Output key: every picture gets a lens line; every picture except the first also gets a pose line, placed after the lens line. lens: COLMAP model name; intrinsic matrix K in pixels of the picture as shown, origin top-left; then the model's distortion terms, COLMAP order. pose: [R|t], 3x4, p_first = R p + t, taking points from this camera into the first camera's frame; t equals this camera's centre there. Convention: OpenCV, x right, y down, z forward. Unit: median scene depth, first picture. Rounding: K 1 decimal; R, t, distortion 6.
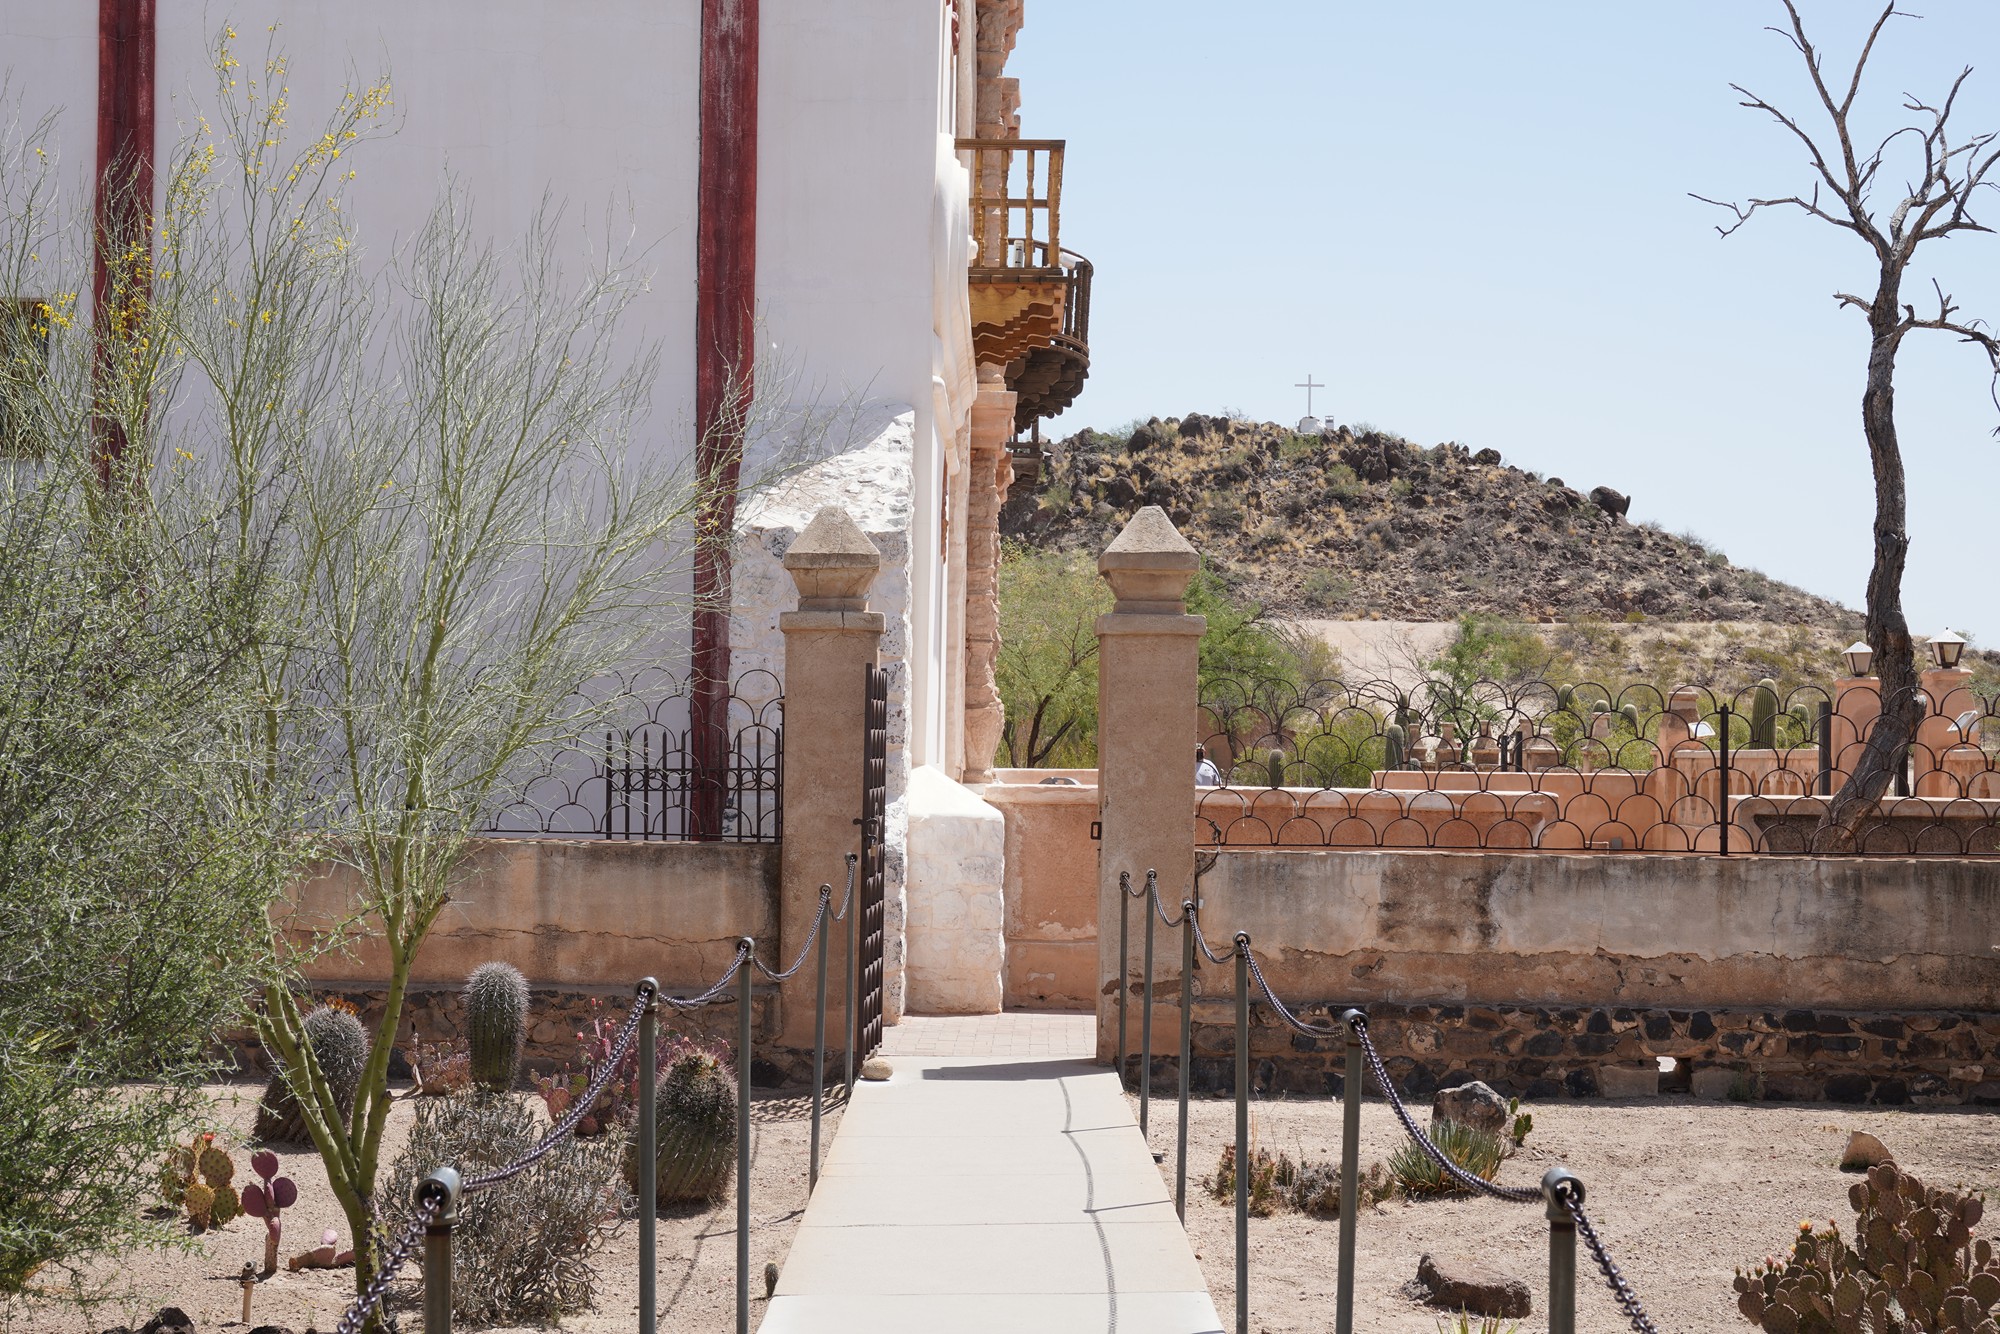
lens RADIAL K [[3405.8, 0, 999.2], [0, 3405.8, 669.0], [0, 0, 1]] dist [0.036315, 0.000000]
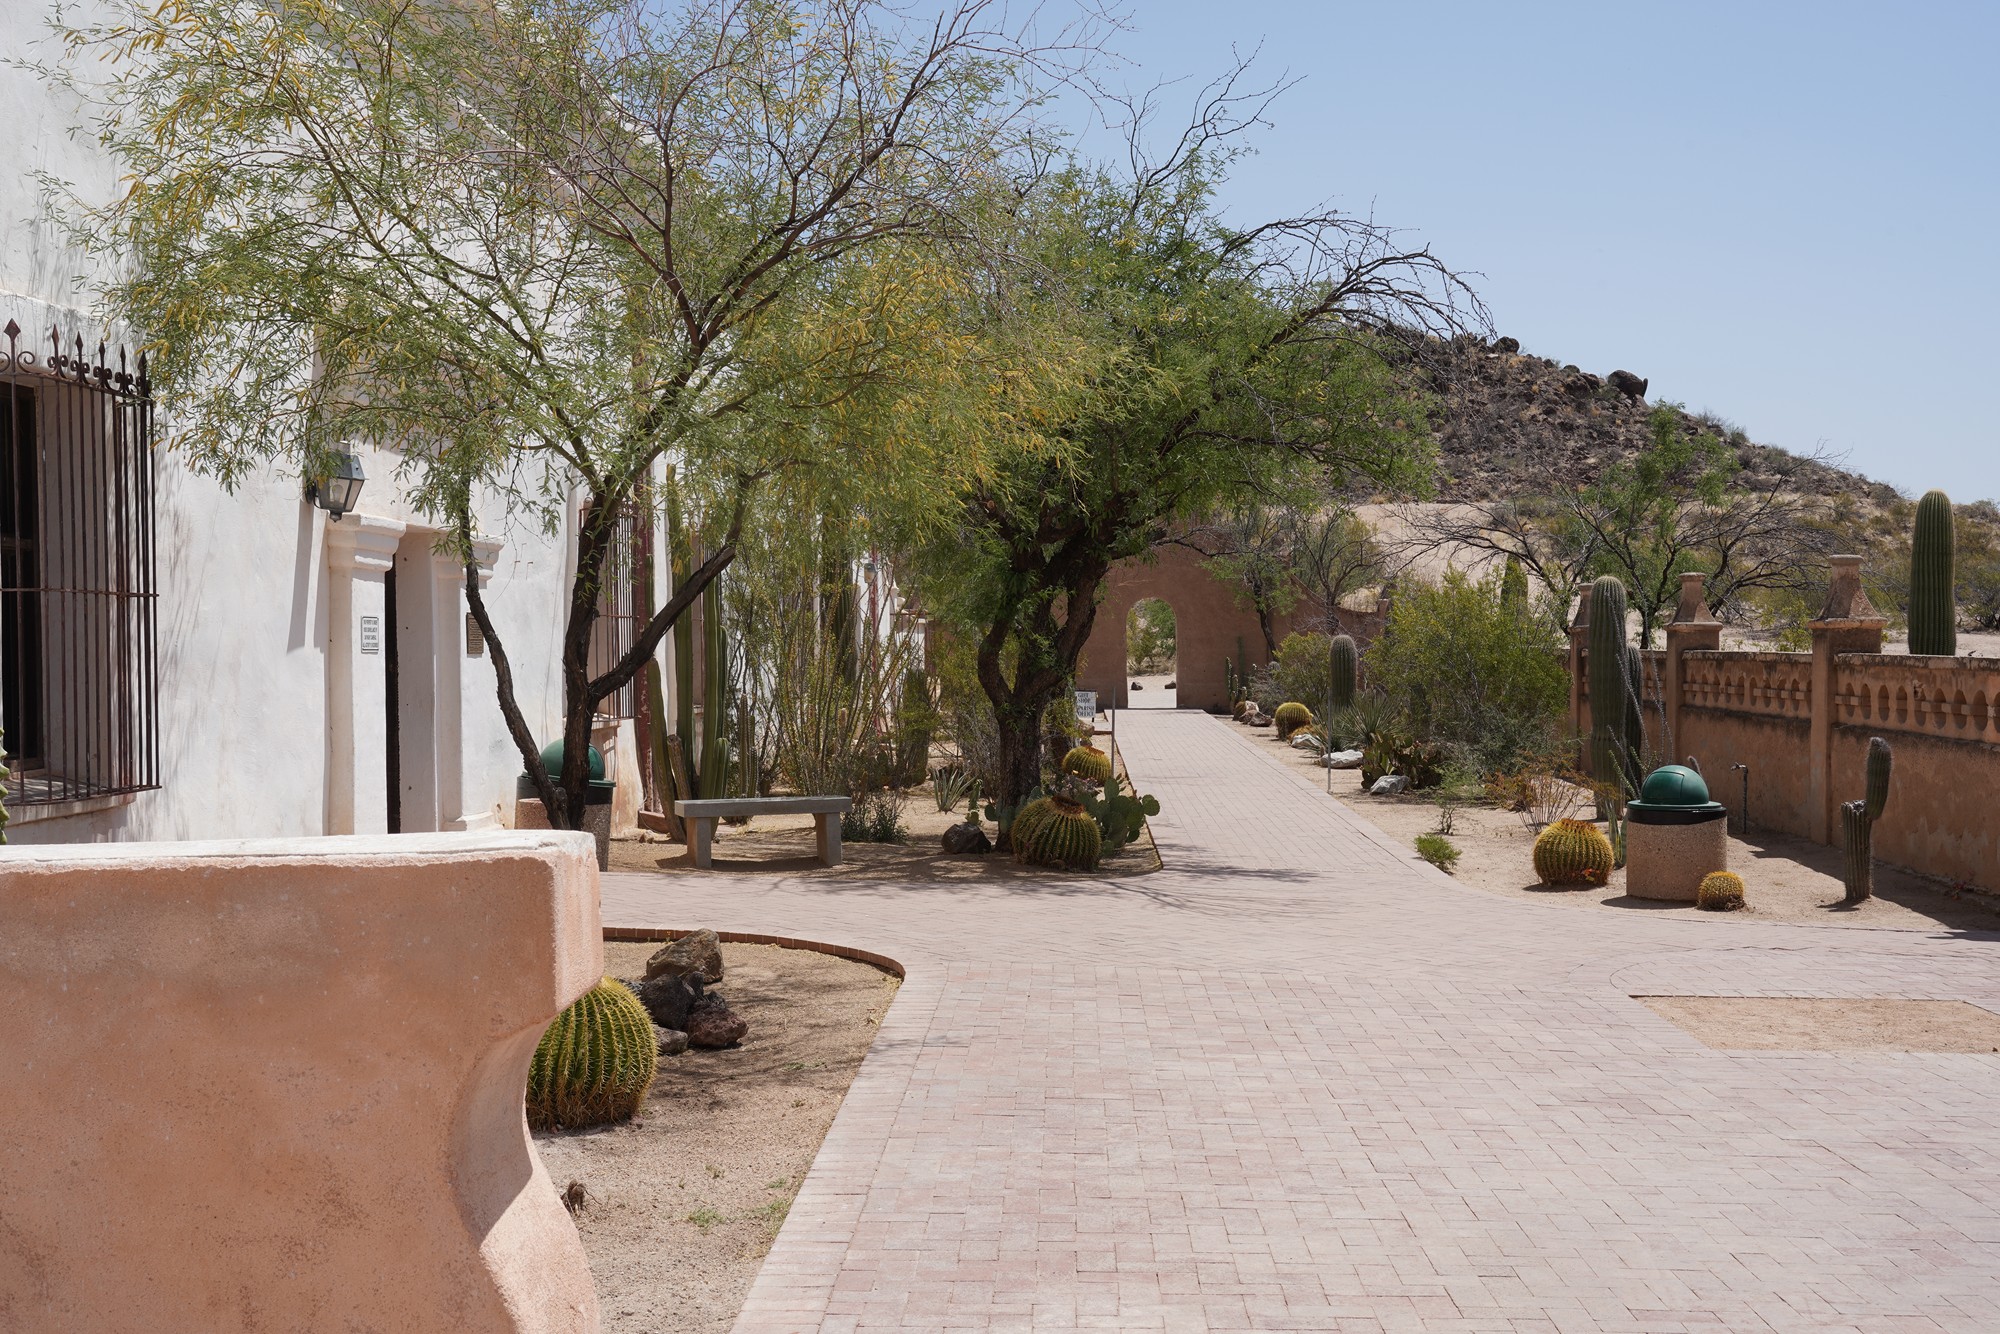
lens RADIAL K [[2544.6, 0, 1001.5], [0, 2544.6, 664.7], [0, 0, 1]] dist [-0.040757, 0.000000]
pose [[0.999023, -0.027543, -0.034548, 0.016016], [0.028647, 0.999081, 0.031875, 0.005379], [0.033639, -0.032834, 0.998895, 0.239565]]
